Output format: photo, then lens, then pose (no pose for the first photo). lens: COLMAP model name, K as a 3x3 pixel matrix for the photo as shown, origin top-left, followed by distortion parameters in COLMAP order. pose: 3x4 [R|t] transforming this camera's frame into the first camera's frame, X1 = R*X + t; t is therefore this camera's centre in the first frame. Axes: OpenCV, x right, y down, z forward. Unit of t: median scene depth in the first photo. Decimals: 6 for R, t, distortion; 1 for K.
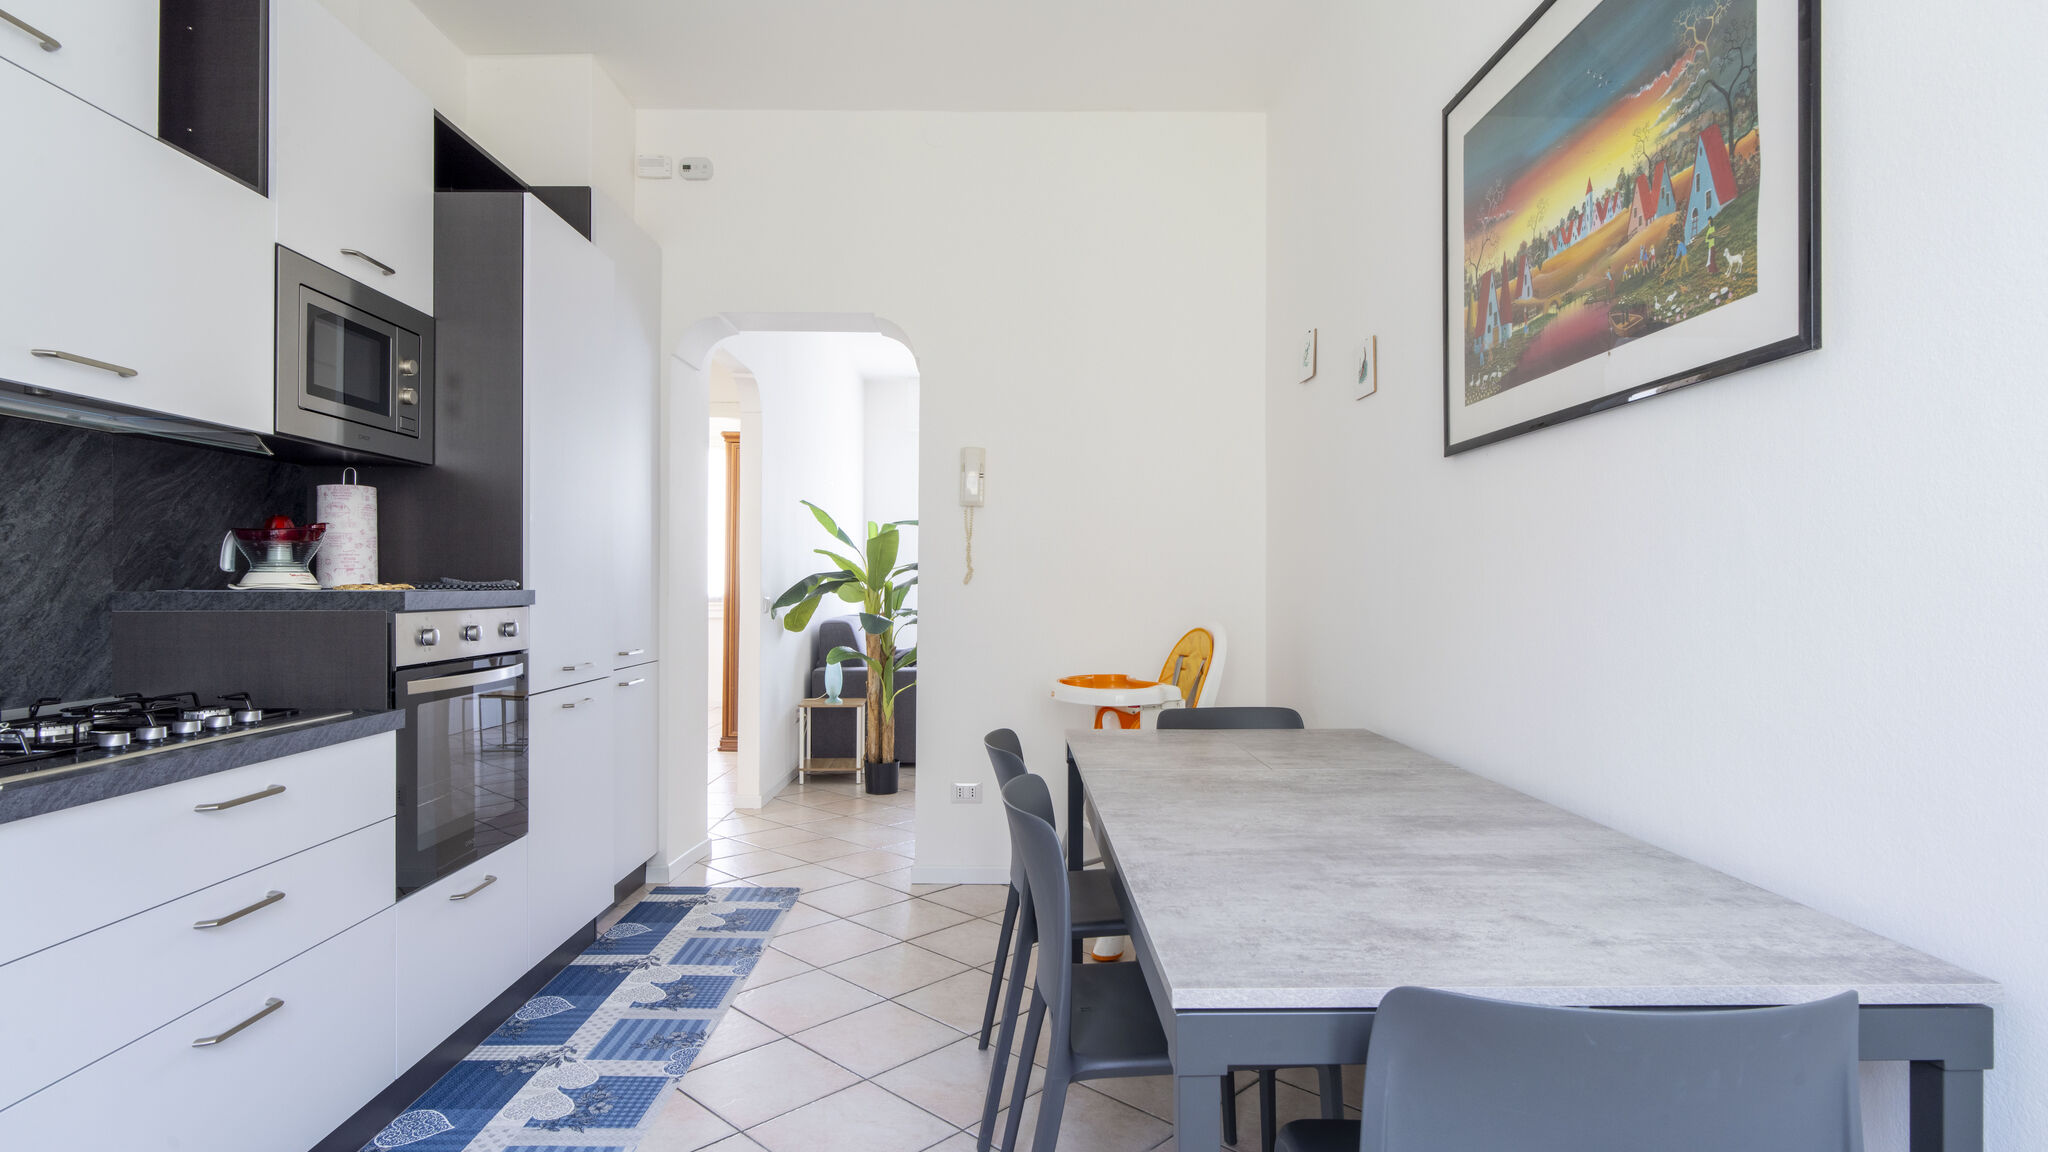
lens RADIAL K [[1069.7, 0, 1027.5], [0, 1069.7, 575.8], [0, 0, 1]] dist [-0.002887, -0.000641]
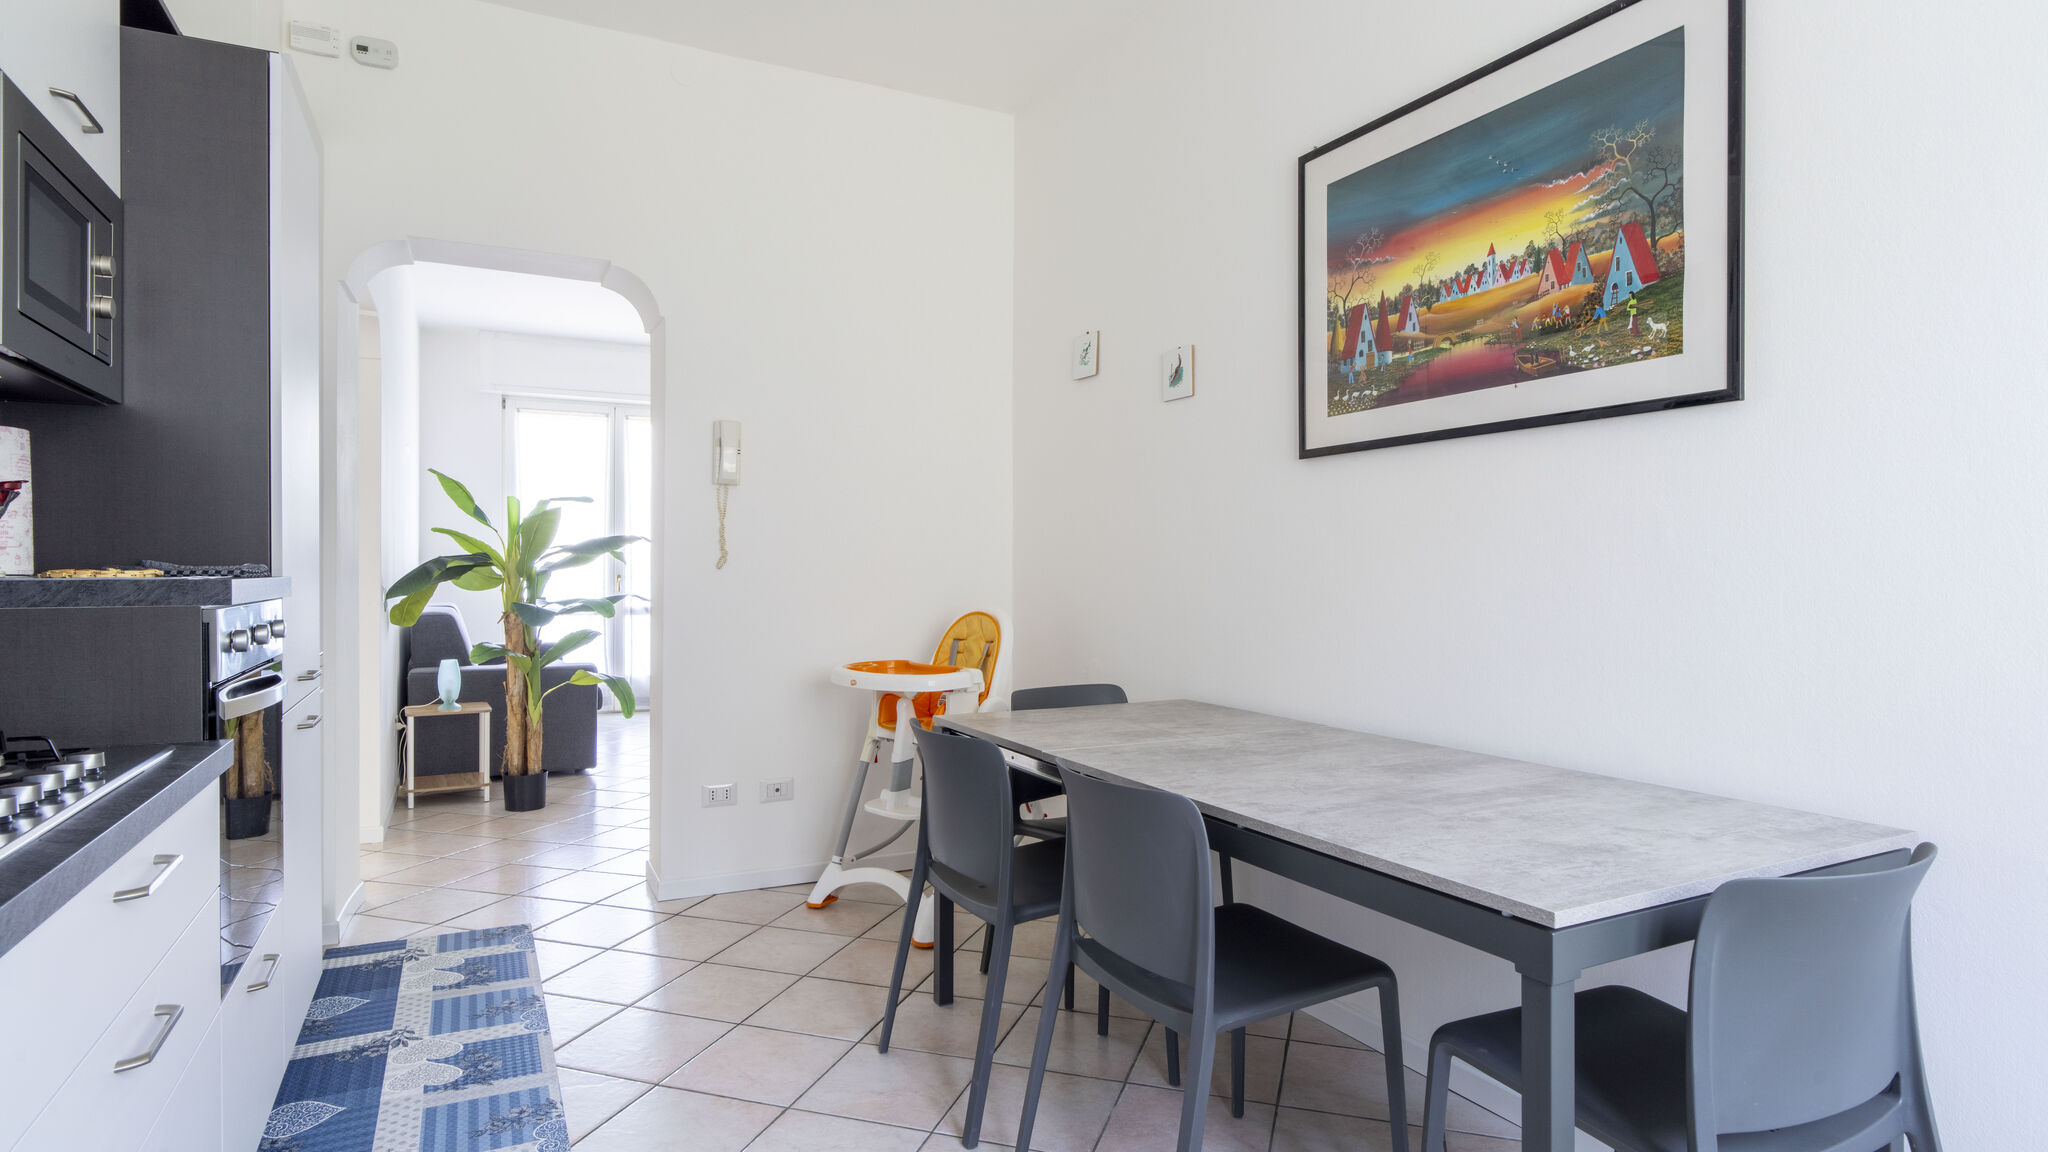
lens RADIAL K [[1069.7, 0, 1037.3], [0, 1069.7, 572.8], [0, 0, 1]] dist [-0.002887, -0.000641]
pose [[0.892441, -0.001891, 0.451160, -0.327049], [-0.003158, 0.999941, 0.010439, 0.000792], [-0.451153, -0.010740, 0.892382, 0.077245]]
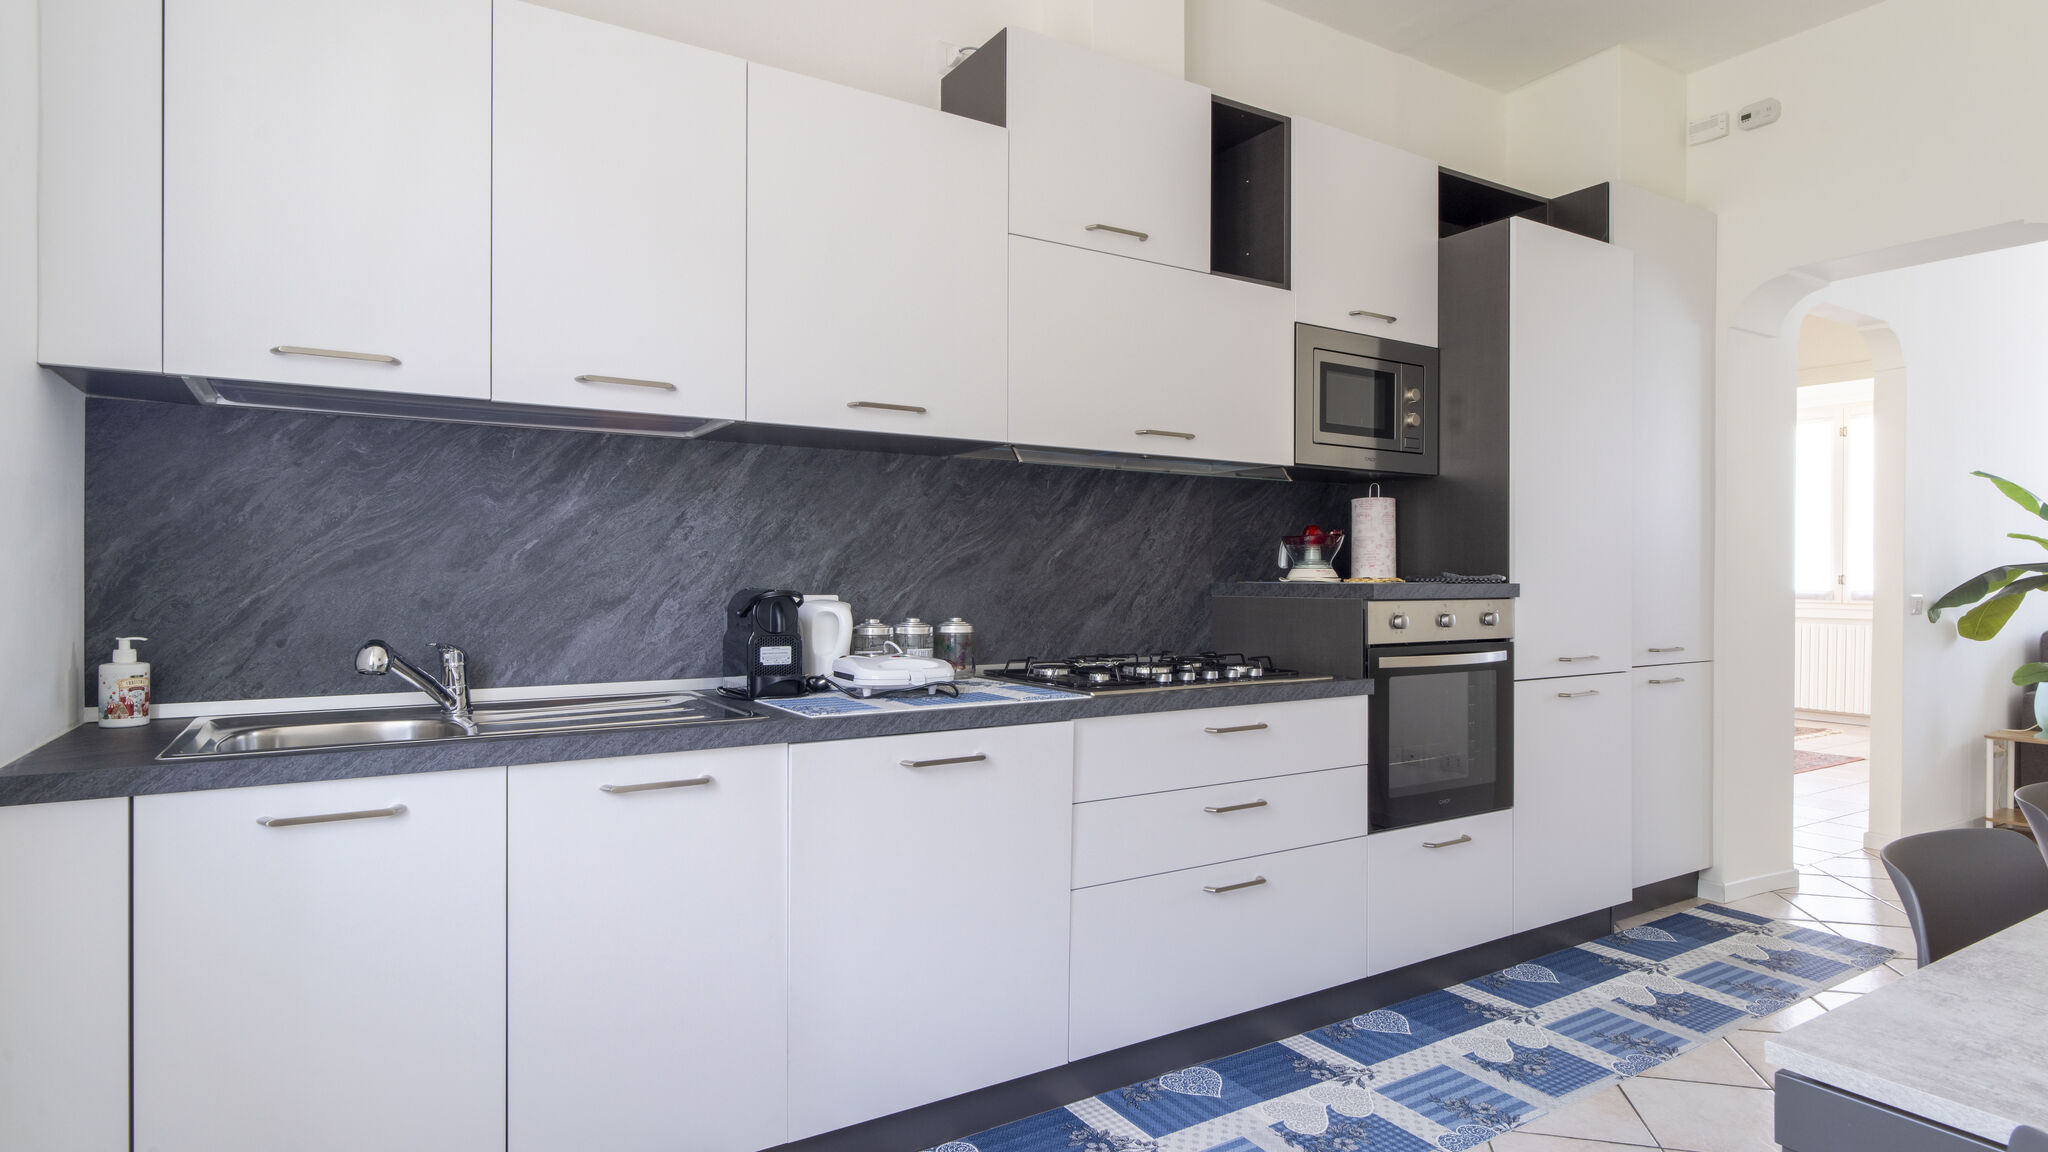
lens RADIAL K [[1069.7, 0, 1016.9], [0, 1069.7, 575.9], [0, 0, 1]] dist [-0.002887, -0.000641]
pose [[0.505124, -0.002990, -0.863042, 0.213063], [0.005665, 0.999984, -0.000149, 0.003176], [0.863028, -0.004814, 0.505133, 0.017150]]
